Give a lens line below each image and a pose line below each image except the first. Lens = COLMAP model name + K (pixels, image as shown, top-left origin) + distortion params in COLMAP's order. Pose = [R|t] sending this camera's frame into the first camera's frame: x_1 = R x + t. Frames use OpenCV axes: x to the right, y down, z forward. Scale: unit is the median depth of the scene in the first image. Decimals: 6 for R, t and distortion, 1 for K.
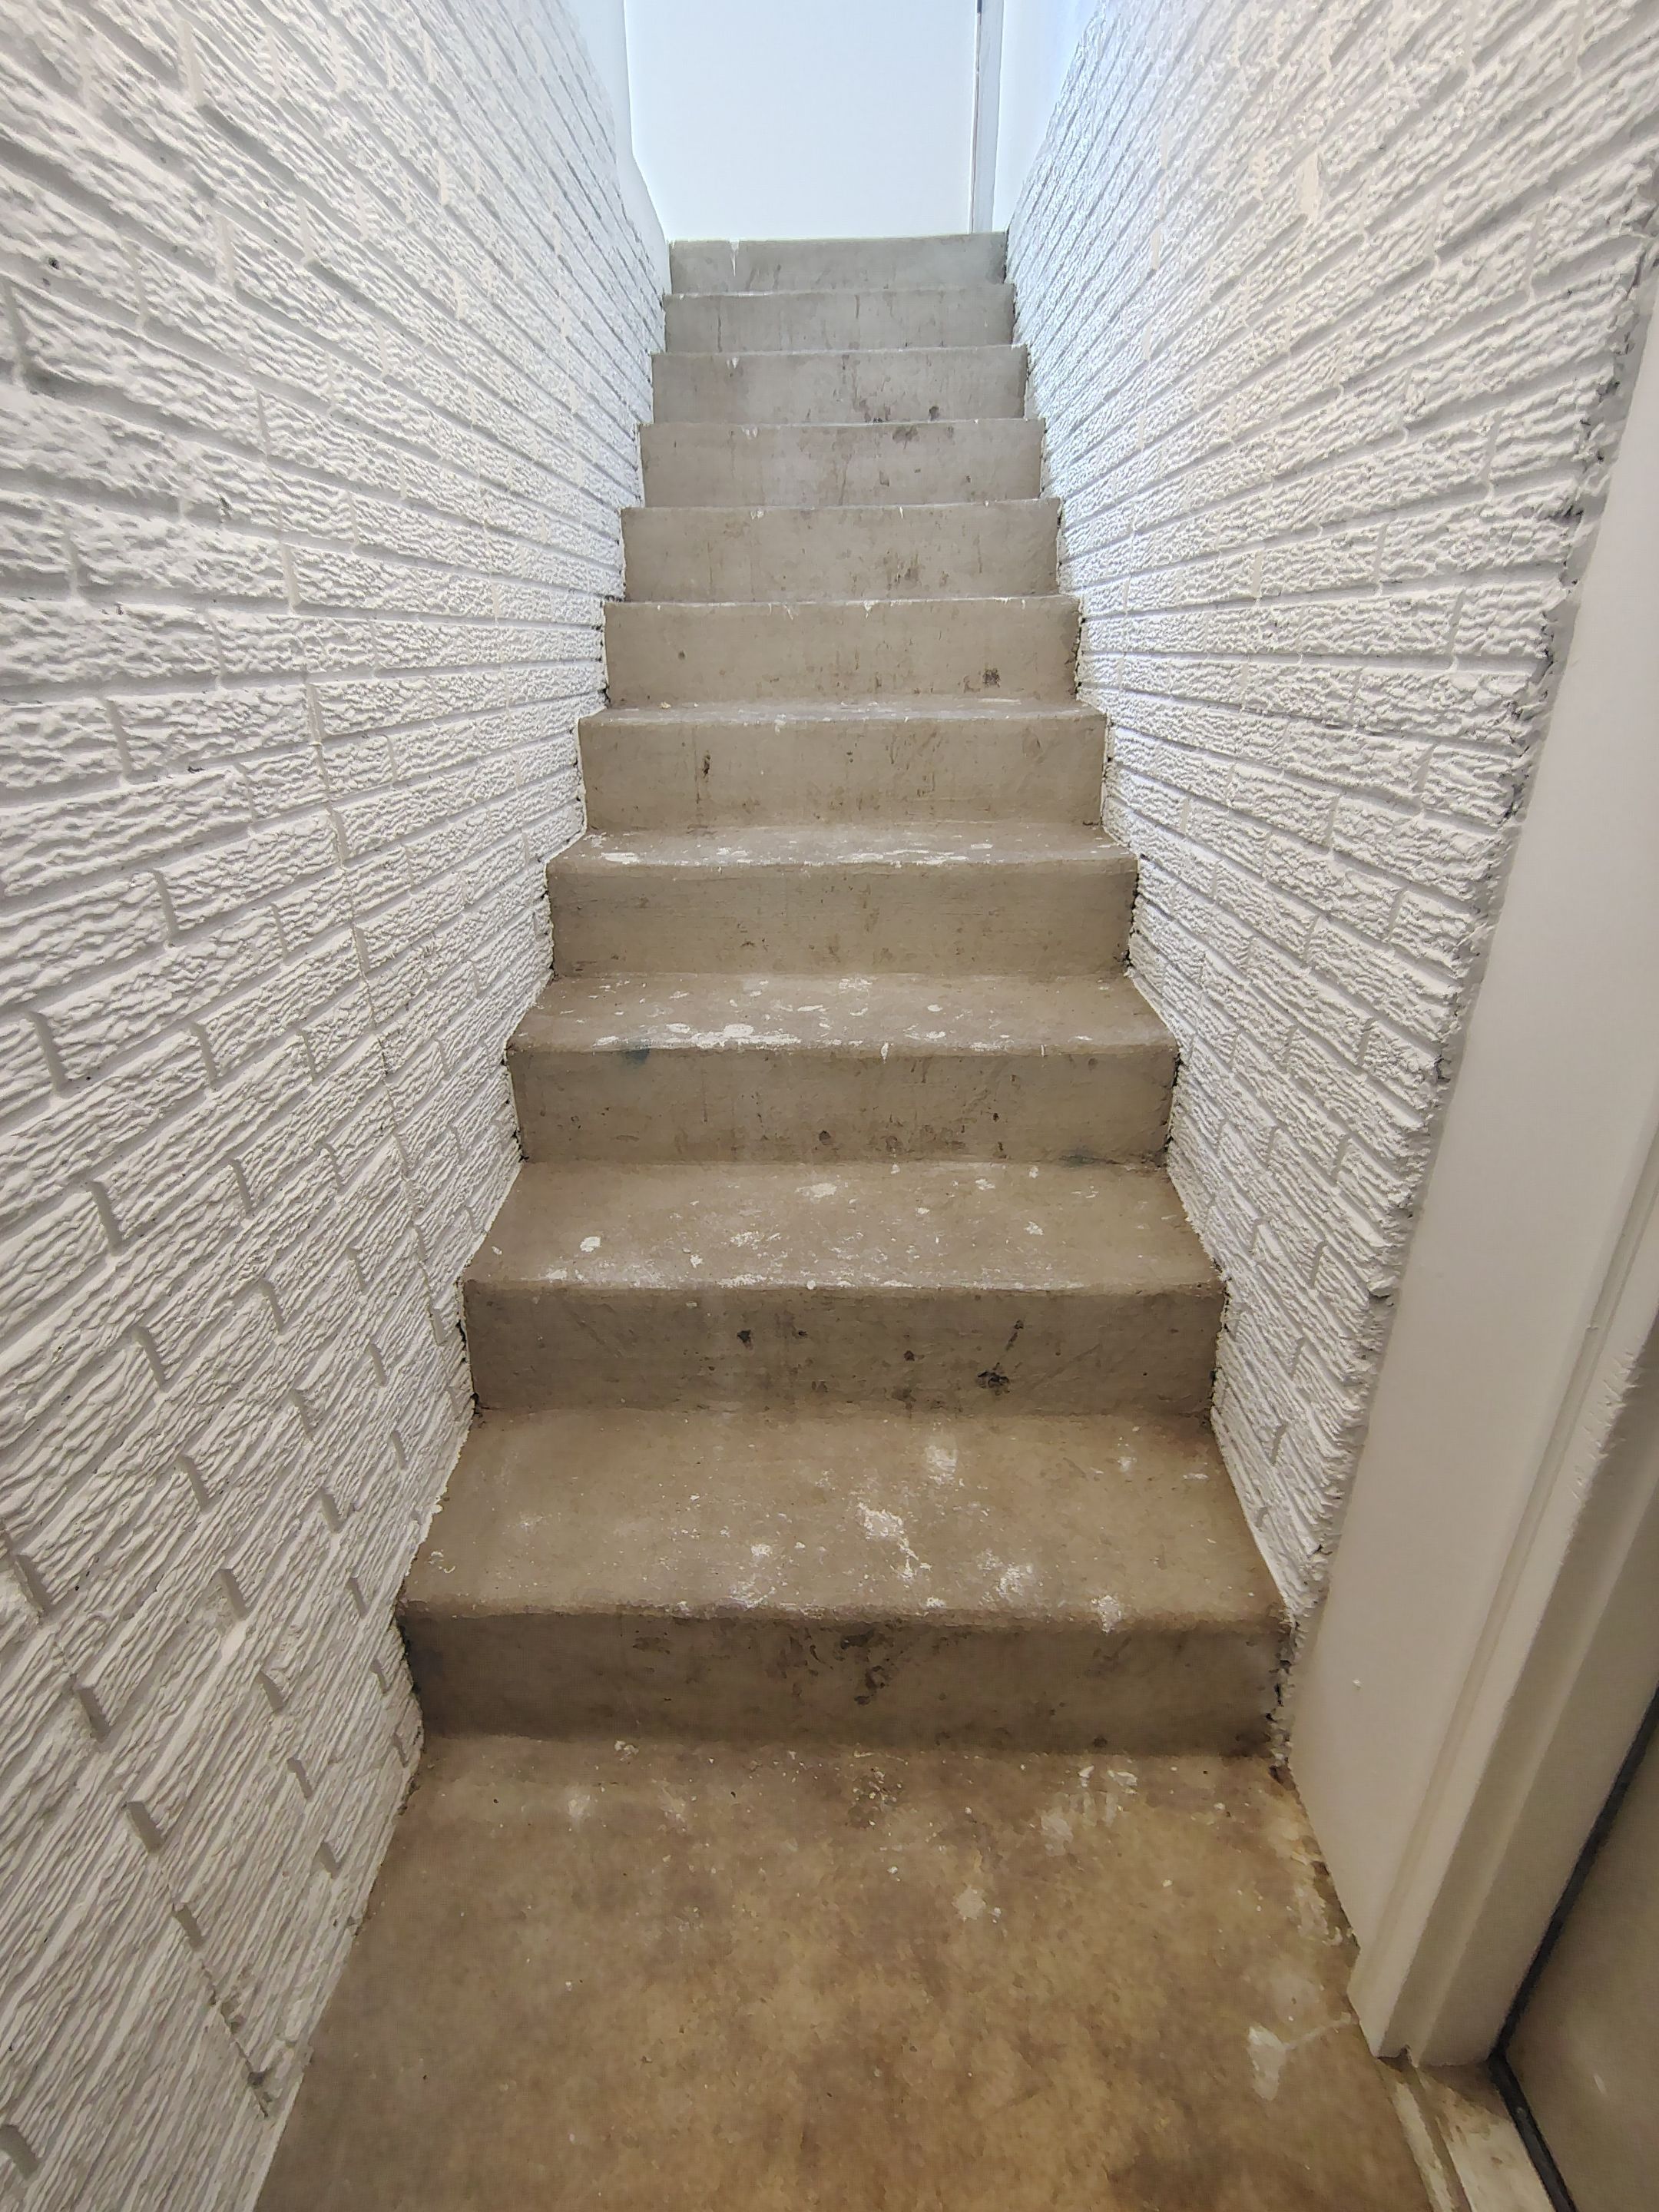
lens RADIAL K [[1035.4, 0, 814.5], [0, 1035.4, 1104.6], [0, 0, 1]] dist [-0.013871, 0.008450]
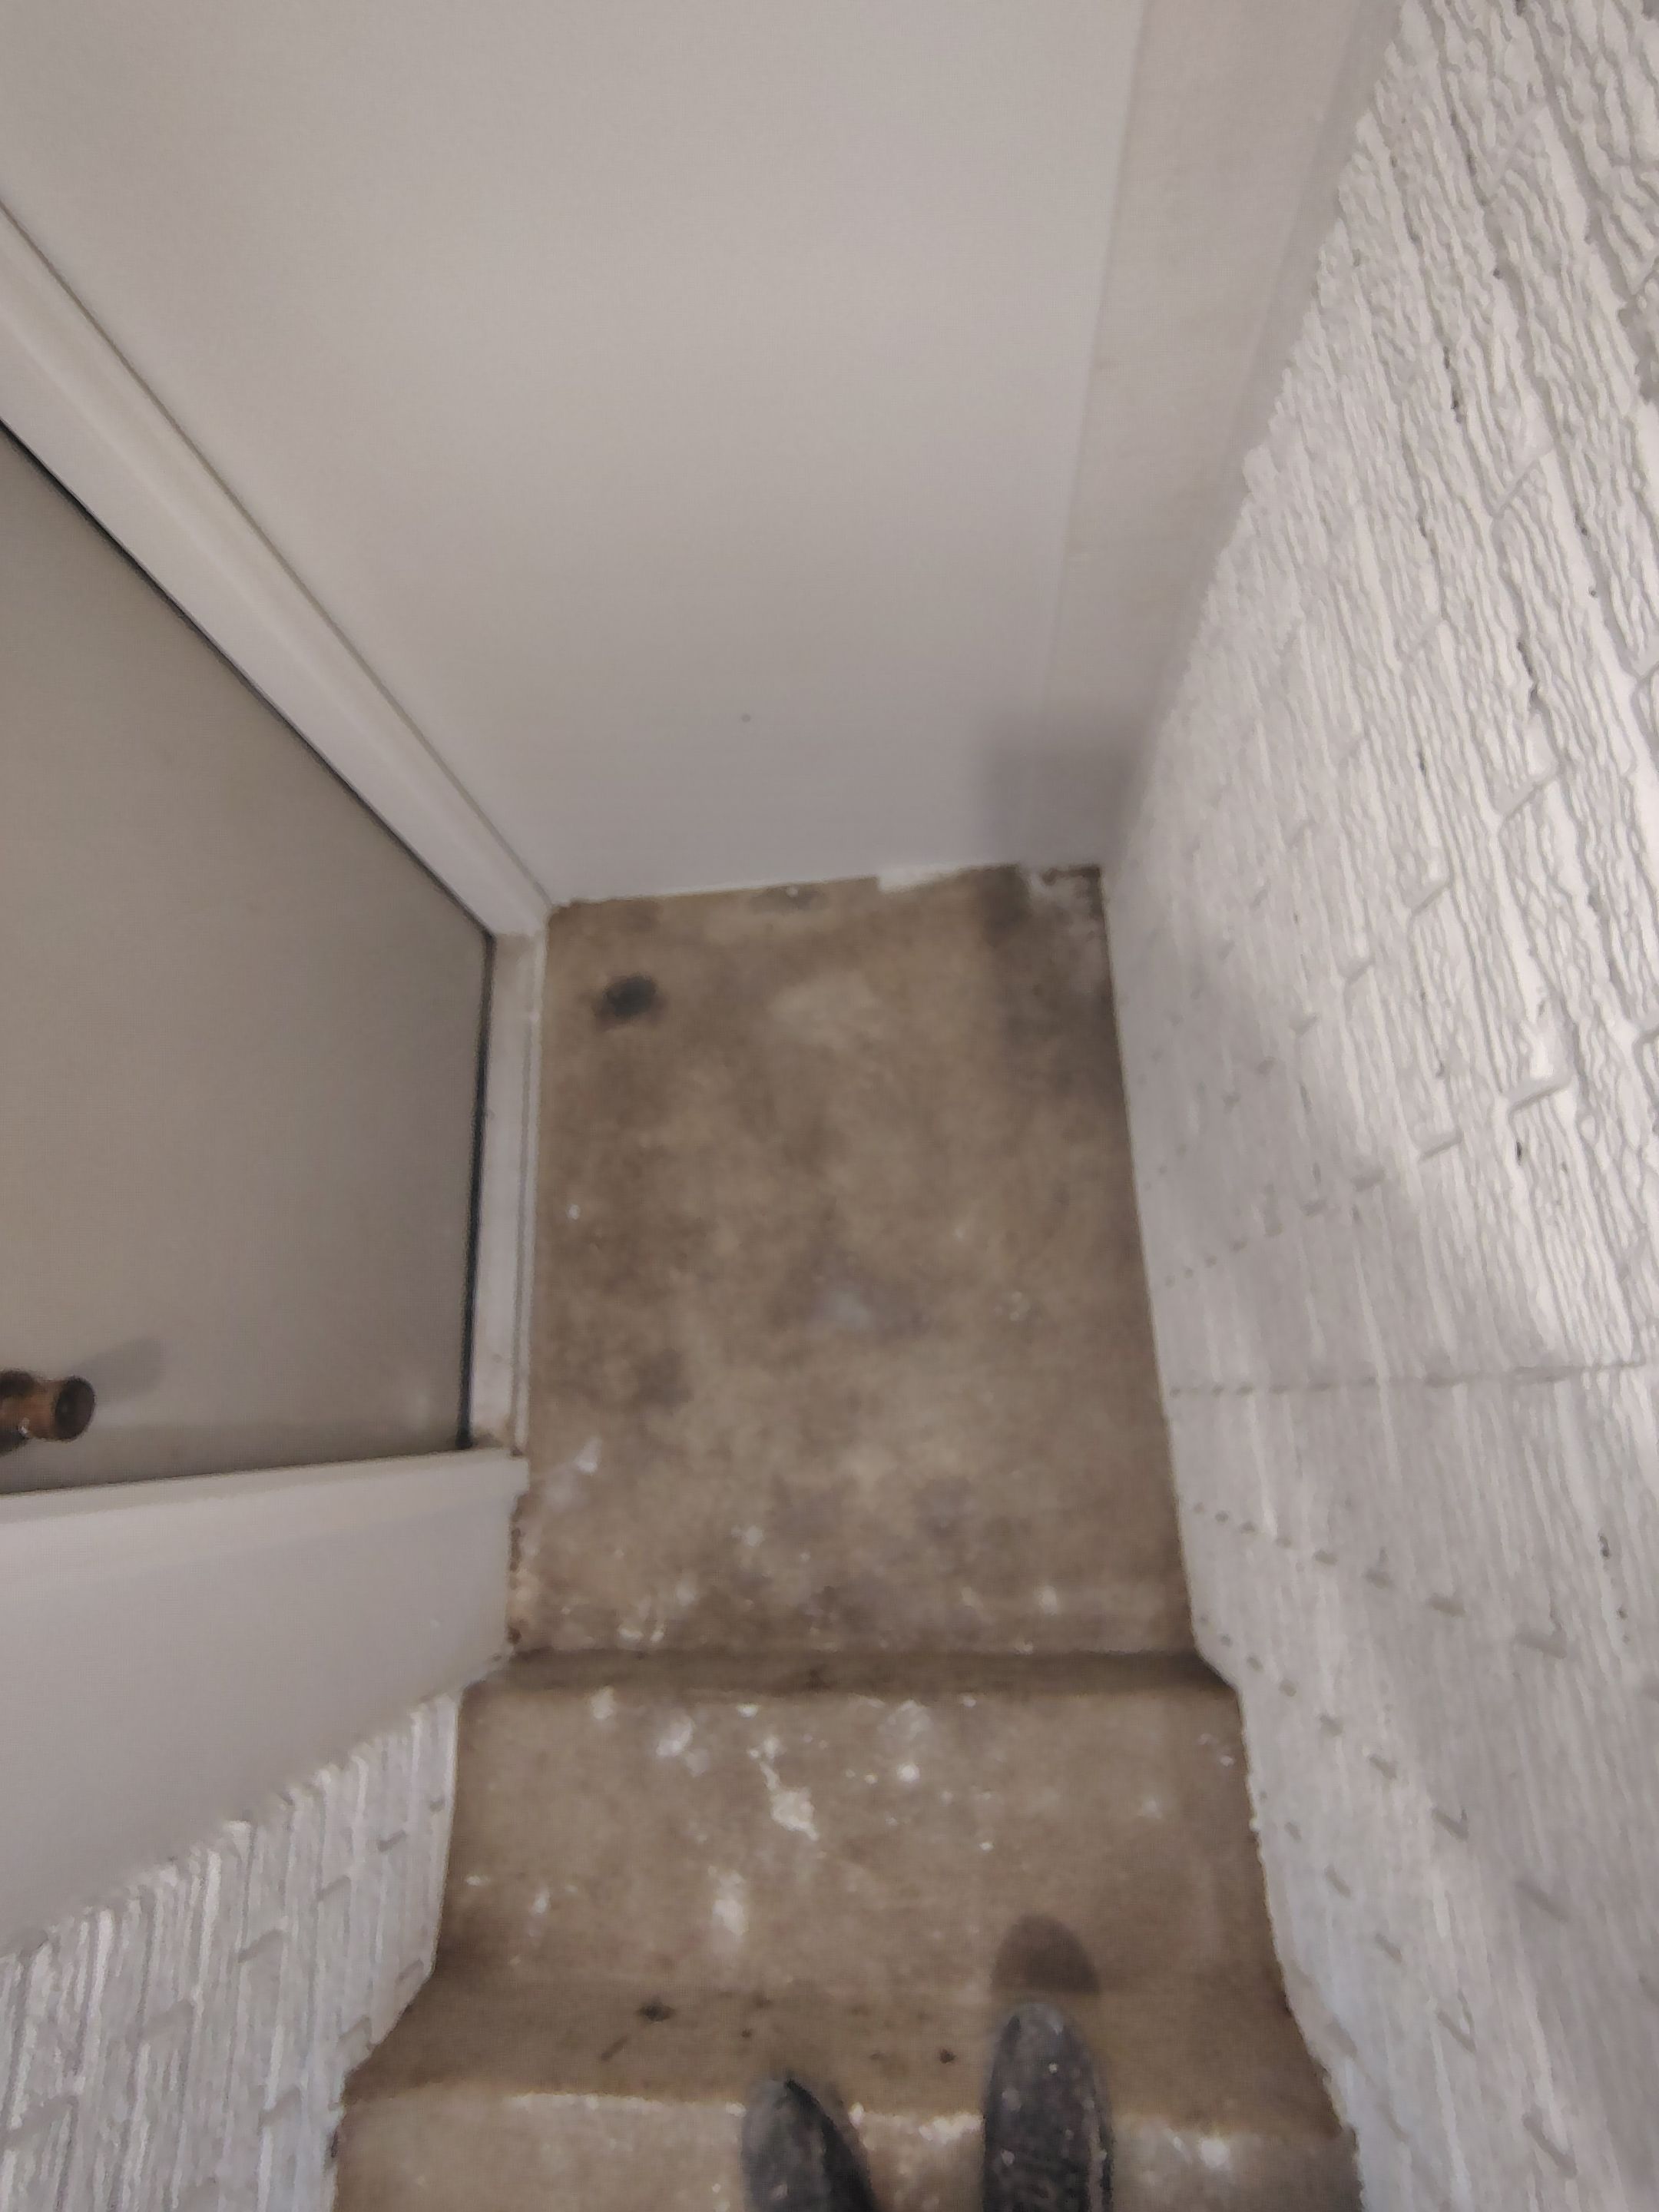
lens RADIAL K [[1035.4, 0, 814.5], [0, 1035.4, 1104.6], [0, 0, 1]] dist [-0.013871, 0.008450]
pose [[-0.989482, 0.095232, 0.108889, -0.143769], [0.094901, -0.140766, 0.985484, -0.538257], [0.109177, 0.985452, 0.130248, 0.200815]]
